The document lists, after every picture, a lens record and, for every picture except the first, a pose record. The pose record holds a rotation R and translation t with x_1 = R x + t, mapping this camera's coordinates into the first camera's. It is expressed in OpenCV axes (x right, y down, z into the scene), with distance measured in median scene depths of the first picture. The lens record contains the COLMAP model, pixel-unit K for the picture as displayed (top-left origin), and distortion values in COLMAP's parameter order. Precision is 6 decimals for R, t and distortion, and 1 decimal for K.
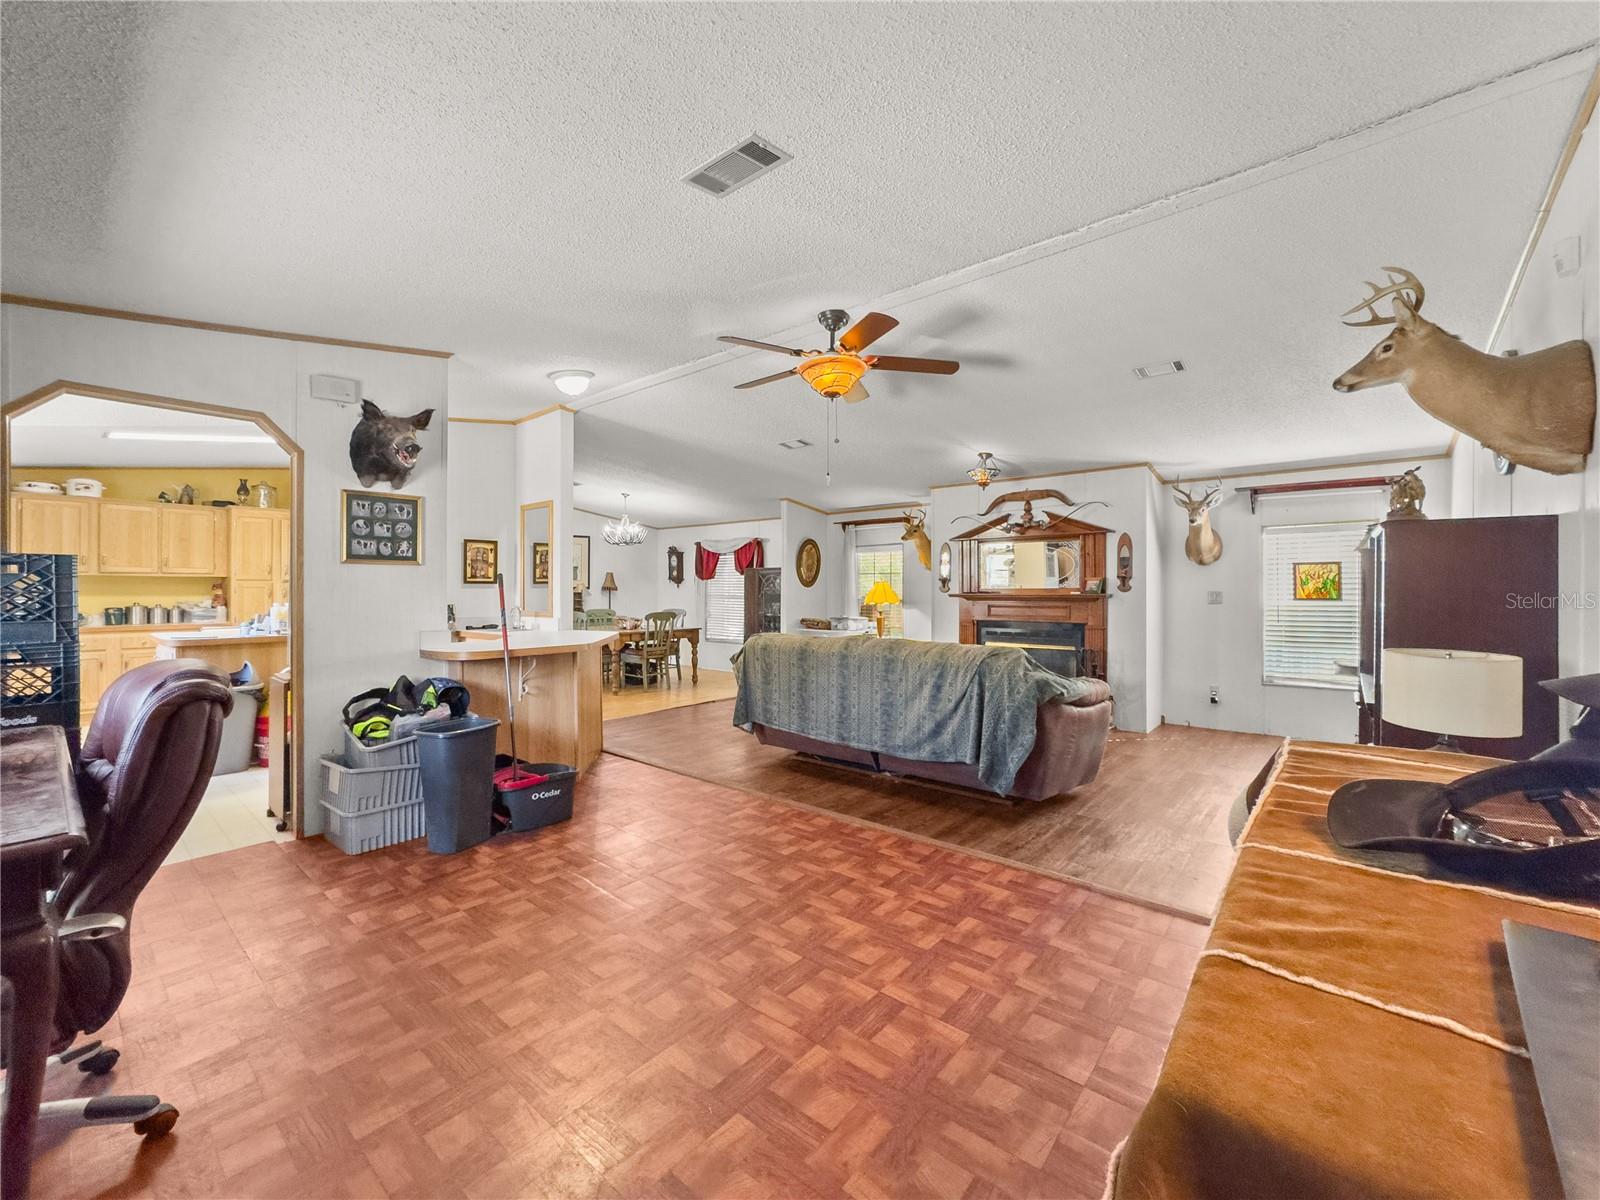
lens RADIAL K [[651.7, 0, 801.0], [0, 651.7, 592.1], [0, 0, 1]] dist [-0.023287, 0.005876]
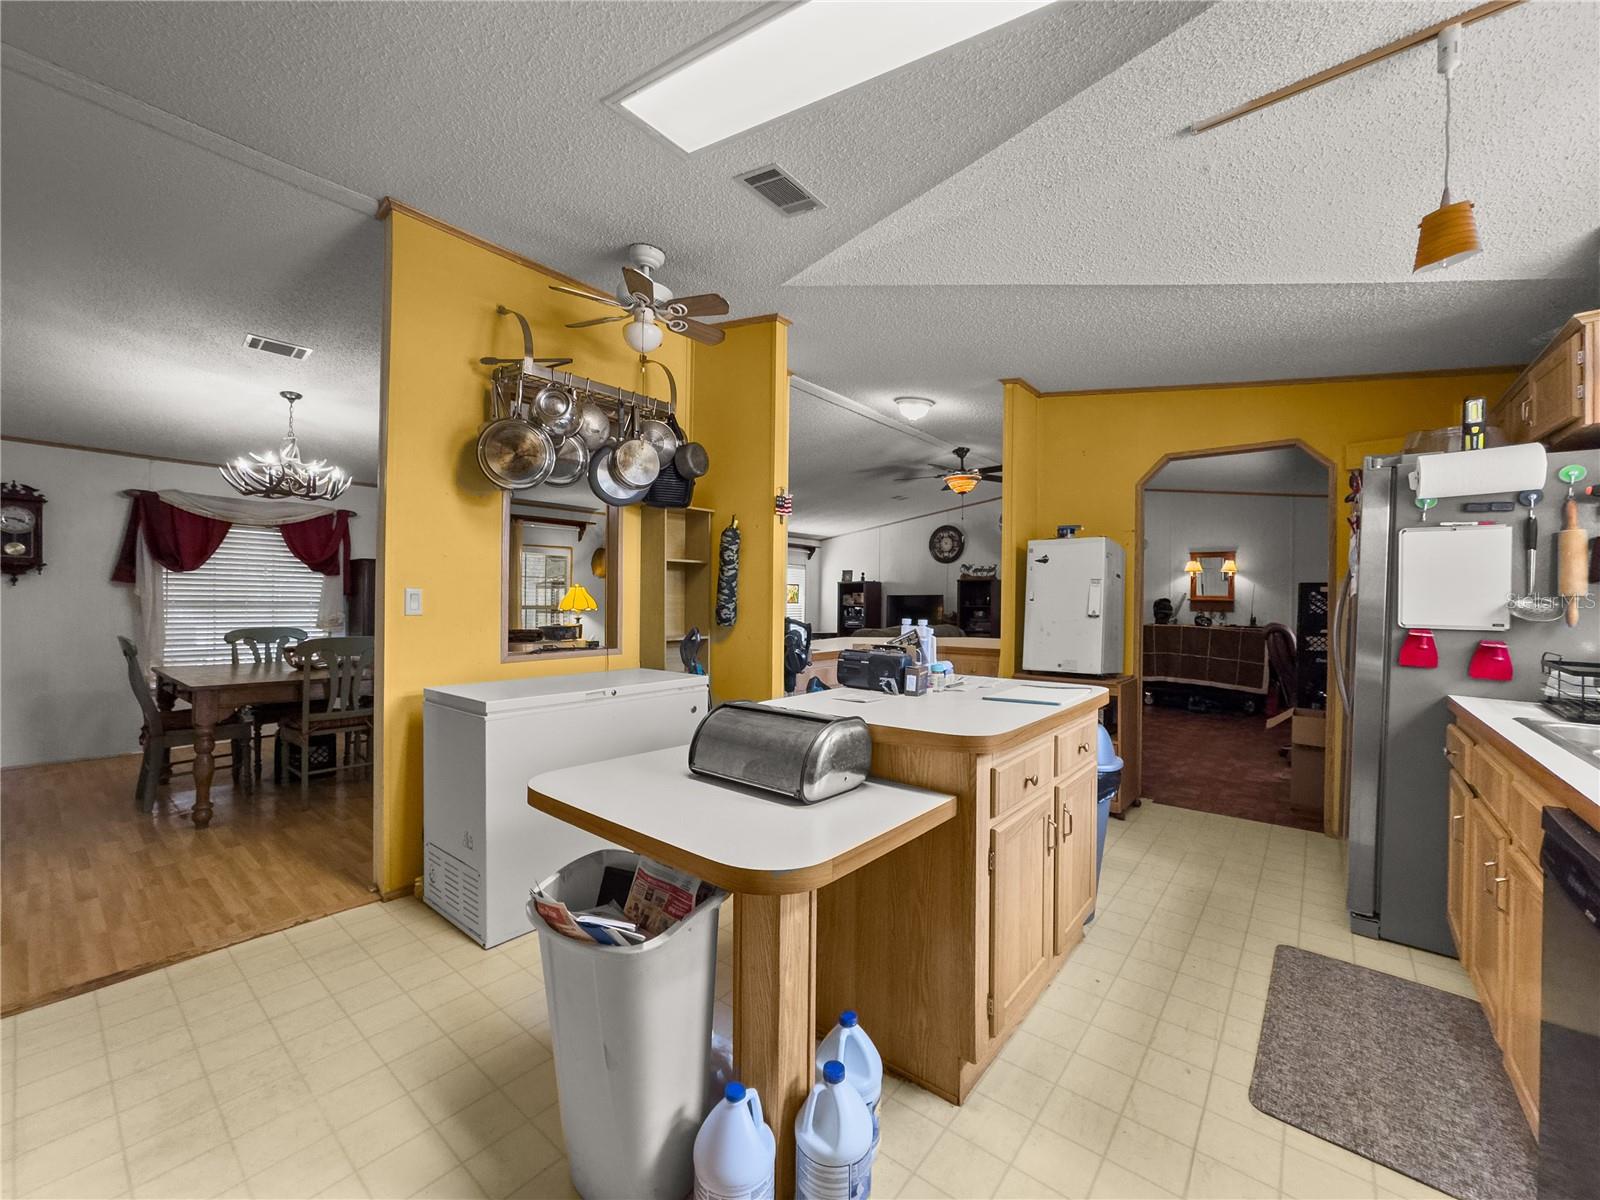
lens RADIAL K [[651.7, 0, 811.6], [0, 651.7, 599.5], [0, 0, 1]] dist [-0.023287, 0.005876]
pose [[-0.035258, 0.000418, 0.999378, -1.040663], [-0.003553, 0.999994, -0.000543, 0.003219], [-0.999372, -0.003570, -0.035256, 0.902525]]
